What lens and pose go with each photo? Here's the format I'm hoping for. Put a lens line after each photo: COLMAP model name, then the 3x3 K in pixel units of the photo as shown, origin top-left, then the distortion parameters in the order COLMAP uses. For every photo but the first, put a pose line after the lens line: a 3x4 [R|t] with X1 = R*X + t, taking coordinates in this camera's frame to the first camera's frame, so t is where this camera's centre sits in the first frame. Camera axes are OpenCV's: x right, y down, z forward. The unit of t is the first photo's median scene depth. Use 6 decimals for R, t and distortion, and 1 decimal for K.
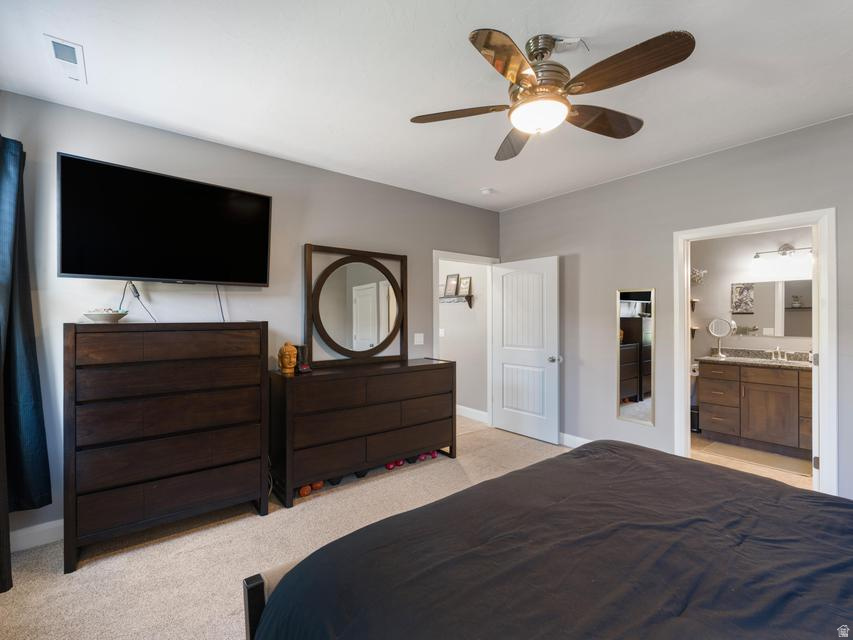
lens RADIAL K [[399.9, 0, 426.6], [0, 399.9, 318.2], [0, 0, 1]] dist [0.006416, 0.000914]
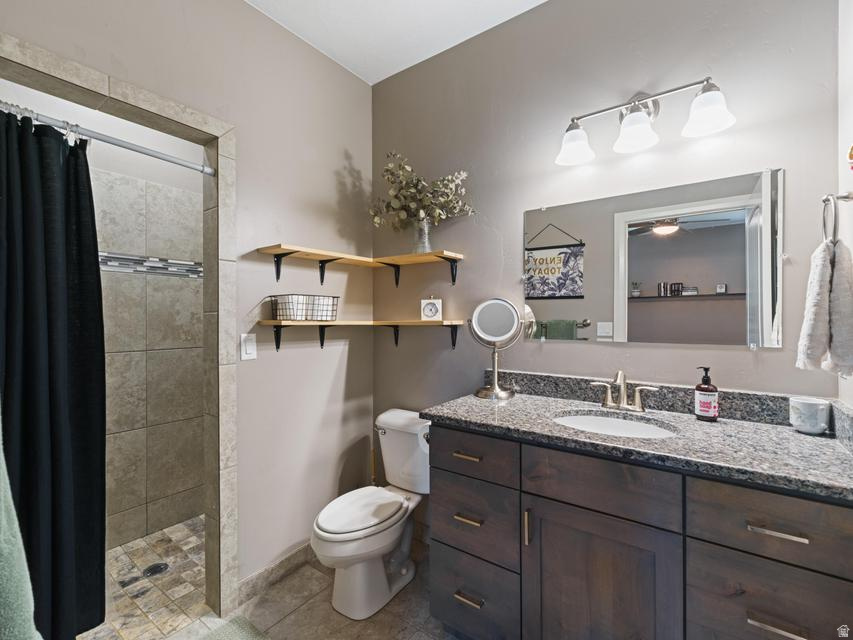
lens RADIAL K [[399.9, 0, 430.1], [0, 399.9, 317.6], [0, 0, 1]] dist [0.006416, 0.000914]
pose [[0.960341, -0.003679, 0.278804, 0.561250], [0.002804, 0.999990, 0.003537, 0.019207], [-0.278814, -0.002615, 0.960341, 0.646164]]
